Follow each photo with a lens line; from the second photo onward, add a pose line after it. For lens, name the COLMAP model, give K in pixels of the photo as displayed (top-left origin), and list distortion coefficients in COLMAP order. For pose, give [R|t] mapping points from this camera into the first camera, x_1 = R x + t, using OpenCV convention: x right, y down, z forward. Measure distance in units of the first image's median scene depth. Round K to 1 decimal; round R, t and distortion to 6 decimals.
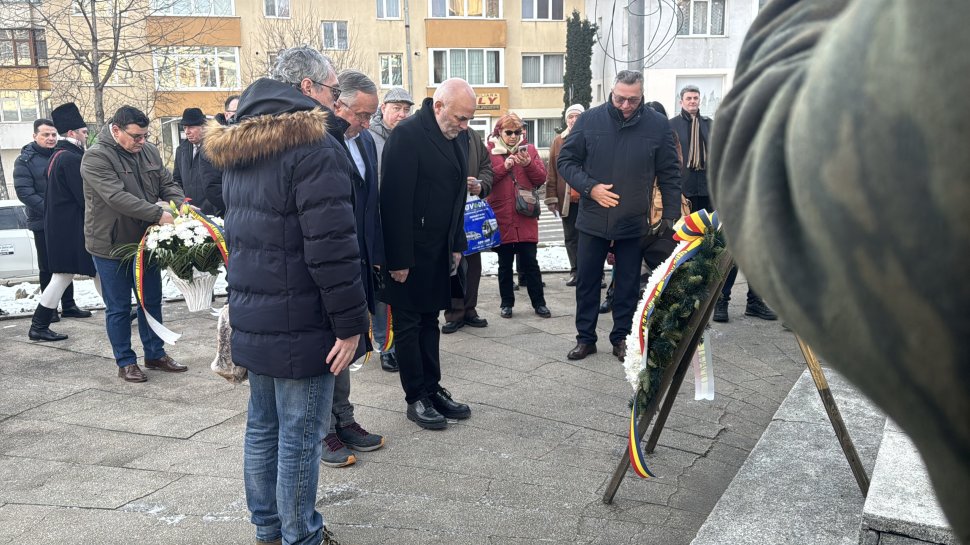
lens RADIAL K [[824.1, 0, 467.1], [0, 824.1, 276.3], [0, 0, 1]] dist [0.137167, -0.220279]
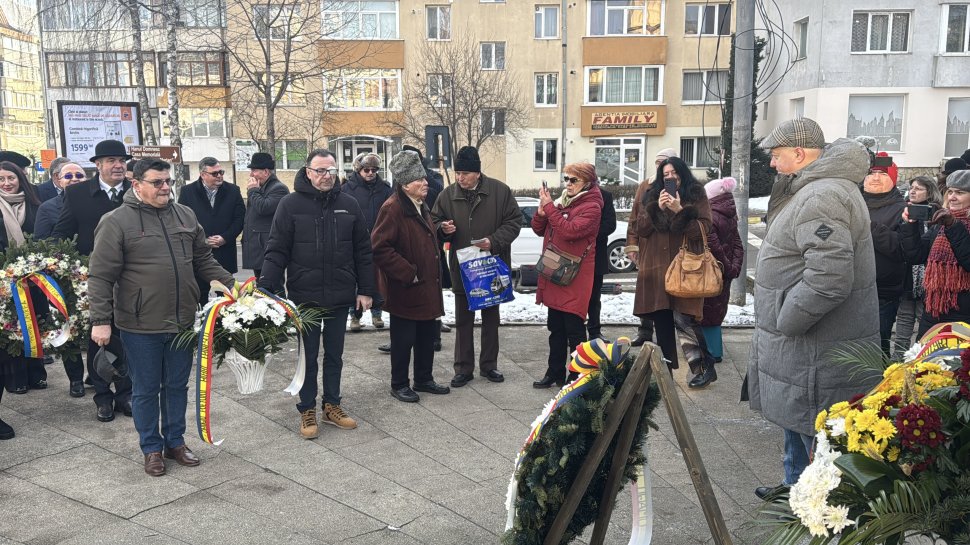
lens RADIAL K [[814.3, 0, 485.0], [0, 814.3, 272.5], [0, 0, 1]] dist [0.187212, -0.402204]
pose [[0.980307, 0.041709, -0.193026, 0.205046], [-0.044272, 0.998979, -0.008984, -0.084641], [0.192454, 0.017353, 0.981152, 0.101406]]
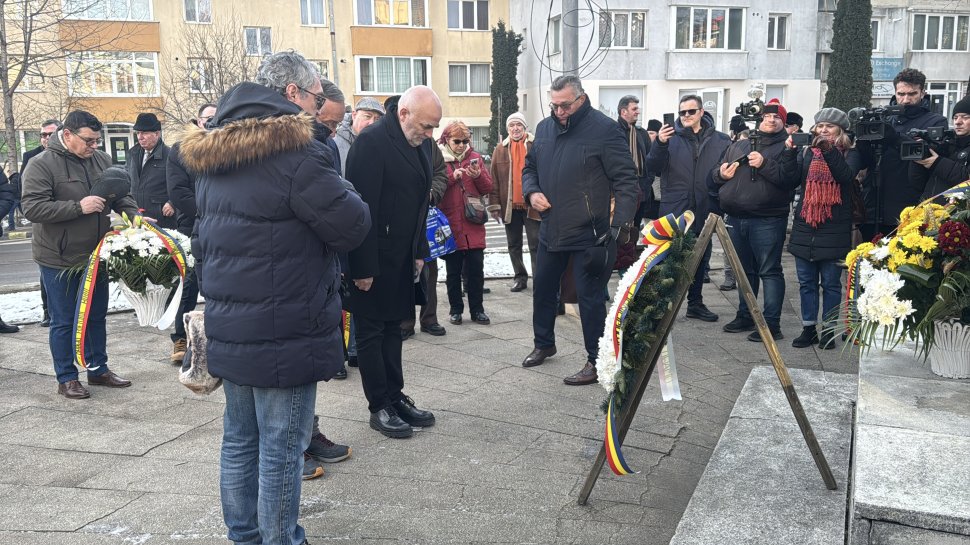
lens RADIAL K [[824.1, 0, 467.1], [0, 824.1, 276.3], [0, 0, 1]] dist [0.137167, -0.220279]
pose [[0.995757, -0.013575, 0.091016, -0.038404], [0.014501, 0.999849, -0.009527, 0.001960], [-0.090873, 0.010807, 0.995804, 0.002579]]
